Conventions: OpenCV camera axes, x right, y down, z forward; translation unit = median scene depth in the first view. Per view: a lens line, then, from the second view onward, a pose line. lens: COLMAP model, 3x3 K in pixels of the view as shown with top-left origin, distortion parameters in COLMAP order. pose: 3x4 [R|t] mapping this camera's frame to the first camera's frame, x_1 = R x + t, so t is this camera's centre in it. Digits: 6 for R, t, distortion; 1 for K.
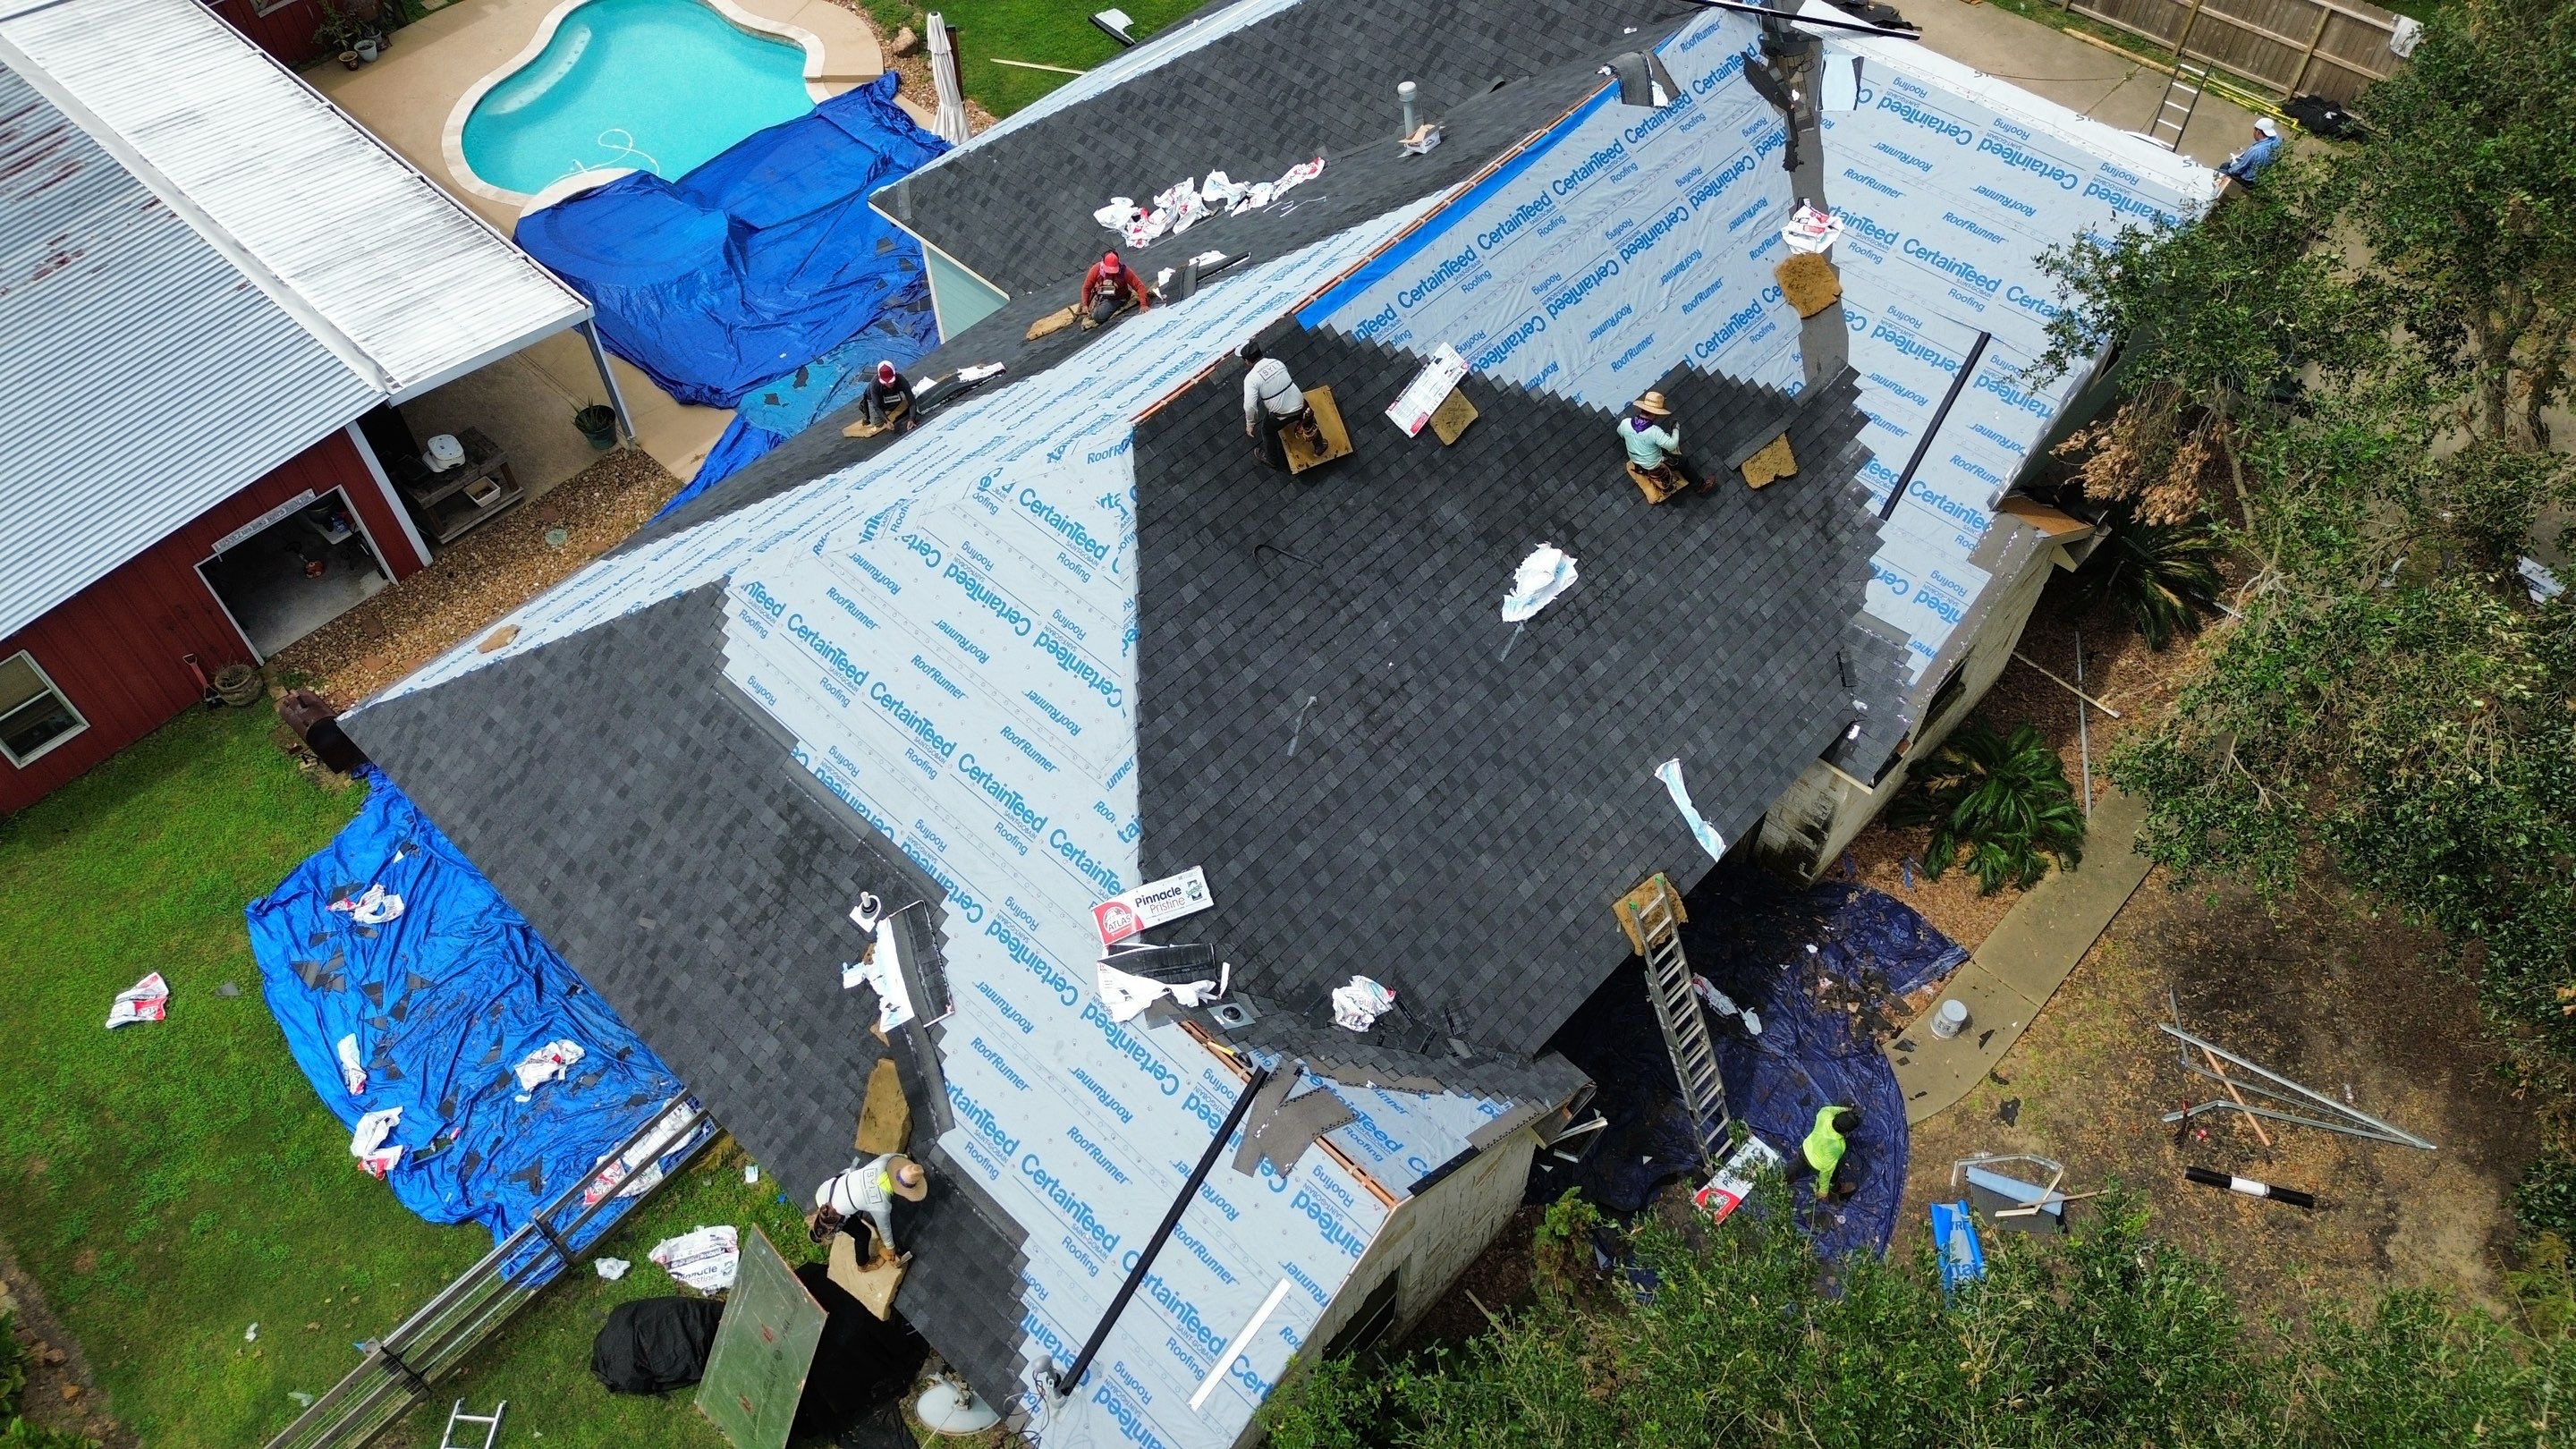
lens RADIAL K [[1807.6, 0, 1298.3], [0, 1807.6, 721.6], [0, 0, 1]] dist [0.062908, -0.055149]
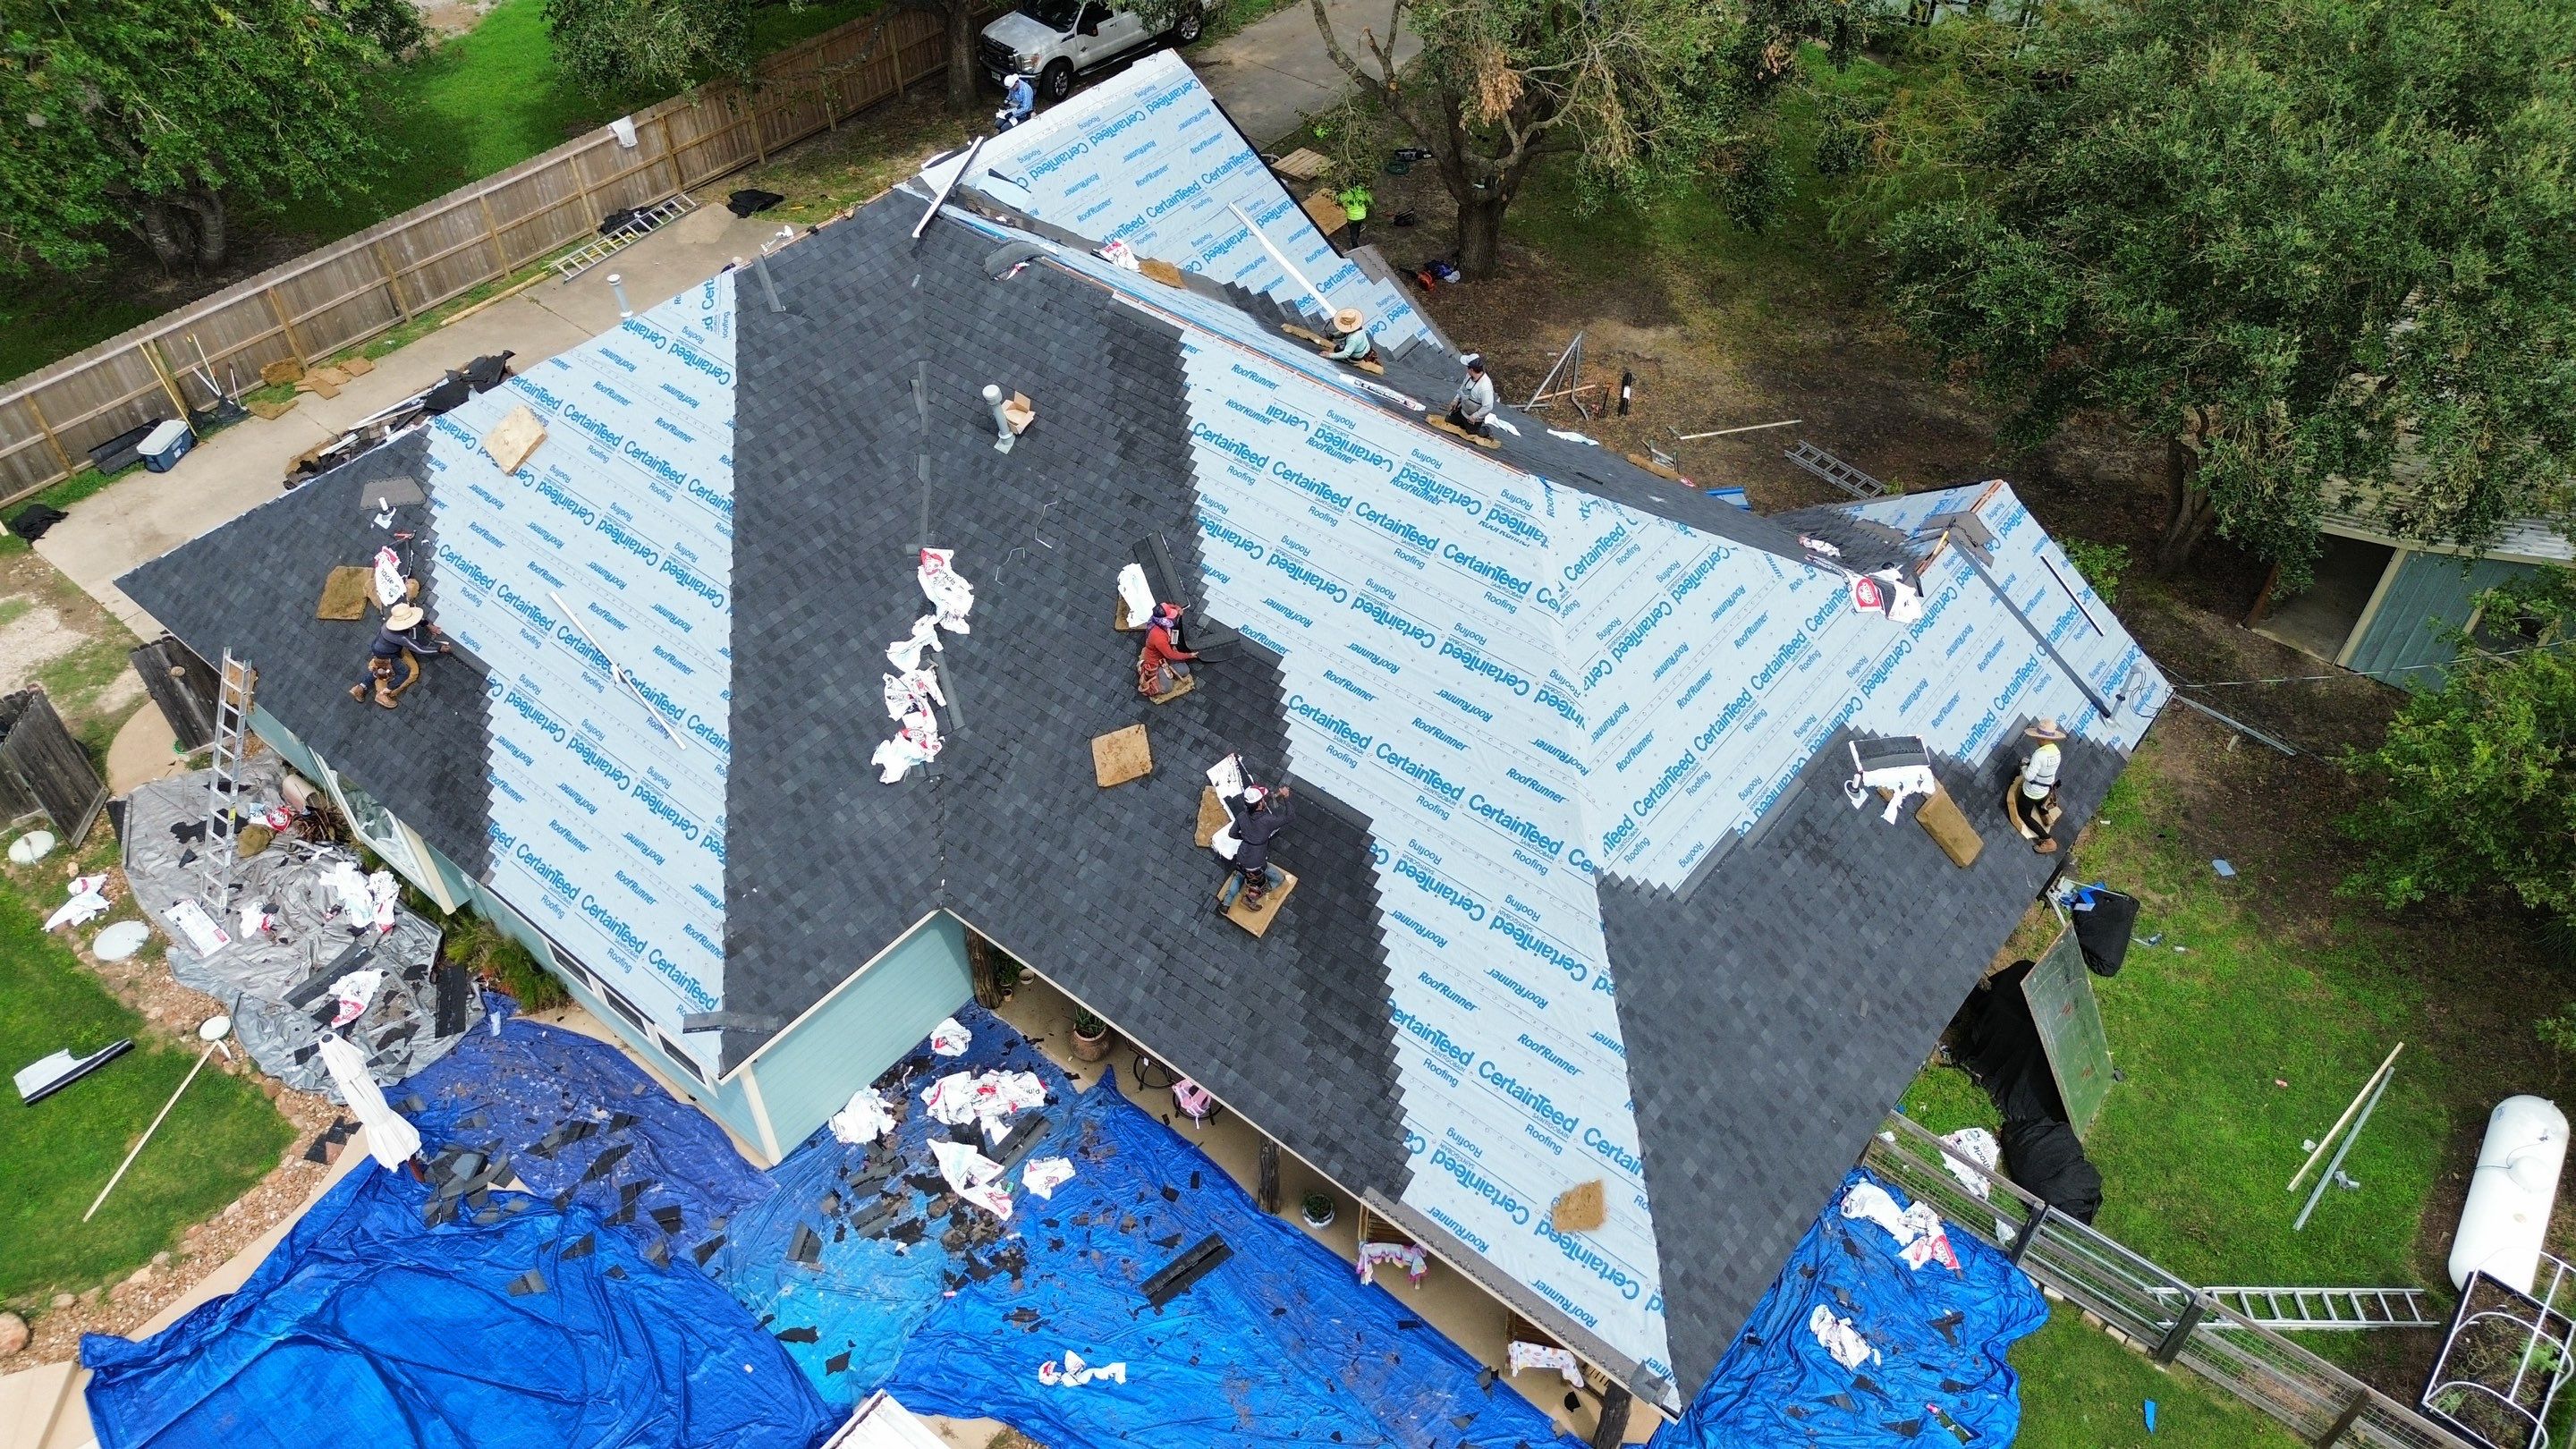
lens RADIAL K [[1807.6, 0, 1297.0], [0, 1807.6, 717.5], [0, 0, 1]] dist [0.062908, -0.055149]
pose [[-0.062587, -0.699273, 0.712110, -0.932575], [0.788859, 0.402420, 0.464498, -0.692526], [-0.611378, 0.590826, 0.526442, 0.495889]]
